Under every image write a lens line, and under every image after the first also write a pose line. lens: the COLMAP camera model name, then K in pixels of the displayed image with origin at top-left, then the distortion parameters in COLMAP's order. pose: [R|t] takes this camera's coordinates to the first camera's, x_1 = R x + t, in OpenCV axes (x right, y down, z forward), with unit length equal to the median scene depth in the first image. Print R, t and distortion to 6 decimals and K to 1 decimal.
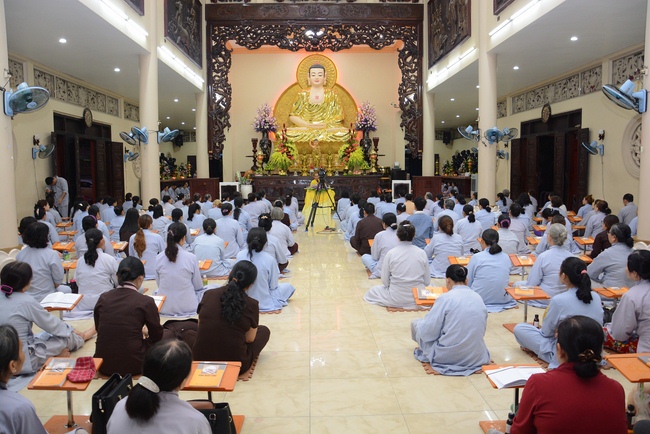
lens RADIAL K [[520.3, 0, 325.0], [0, 520.3, 217.0], [0, 0, 1]] dist [-0.148283, 0.127641]
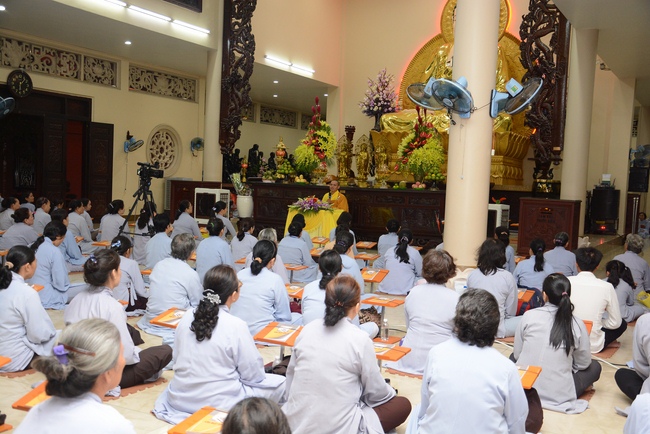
lens RADIAL K [[711.8, 0, 325.0], [0, 711.8, 217.0], [0, 0, 1]] dist [0.058509, -0.001175]
pose [[0.854293, 0.073633, -0.514551, 0.361560], [-0.096706, 0.995147, -0.018151, -0.027974], [0.510717, 0.065266, 0.857268, 0.301166]]
